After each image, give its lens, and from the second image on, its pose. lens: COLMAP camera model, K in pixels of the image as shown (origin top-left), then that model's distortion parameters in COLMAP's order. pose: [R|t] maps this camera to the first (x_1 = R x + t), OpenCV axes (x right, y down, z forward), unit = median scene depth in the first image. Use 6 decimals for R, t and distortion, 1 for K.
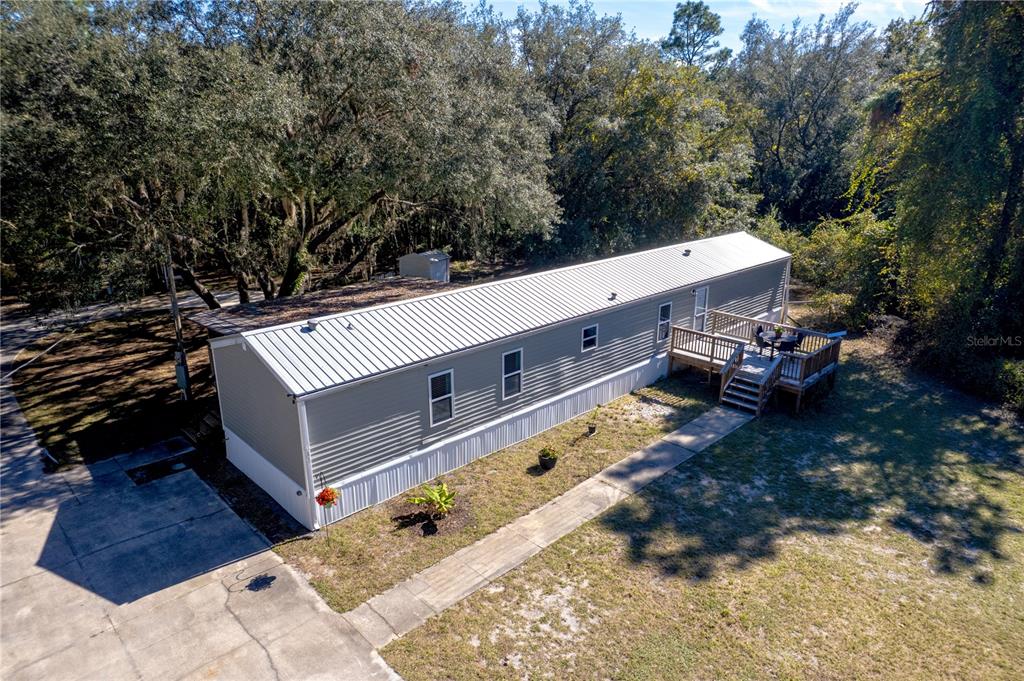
lens RADIAL K [[660.7, 0, 516.5], [0, 660.7, 339.1], [0, 0, 1]] dist [-0.102218, 0.096495]
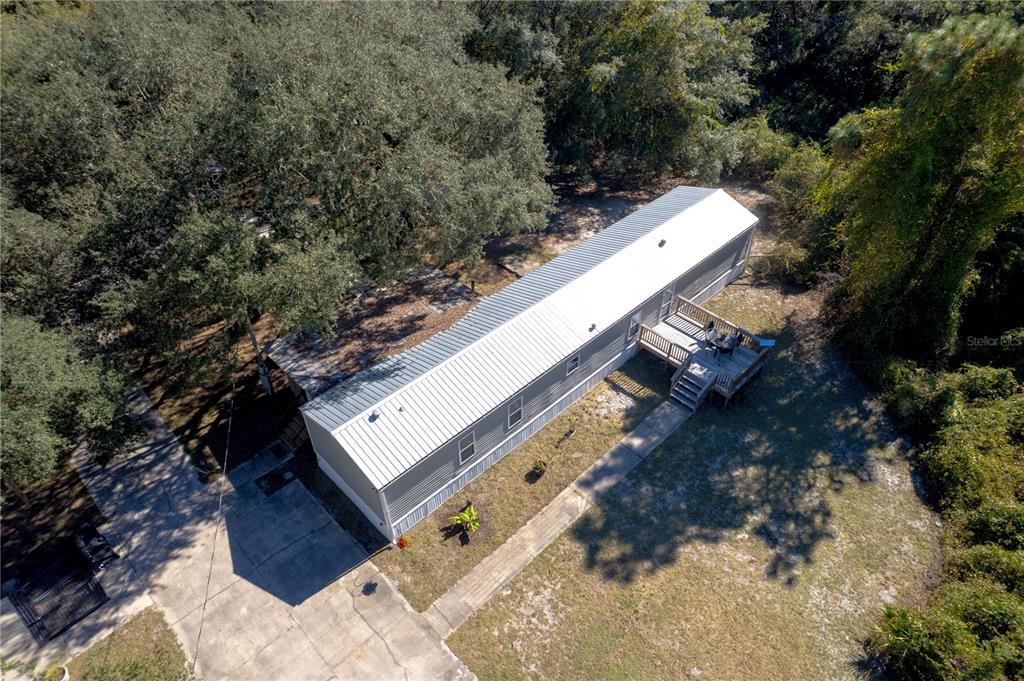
lens RADIAL K [[660.7, 0, 516.5], [0, 660.7, 339.1], [0, 0, 1]] dist [-0.102218, 0.096495]
pose [[0.999997, -0.002193, -0.000560, -0.002436], [0.002226, 0.908274, 0.418369, -0.804922], [-0.000409, -0.418369, 0.908277, -0.246997]]
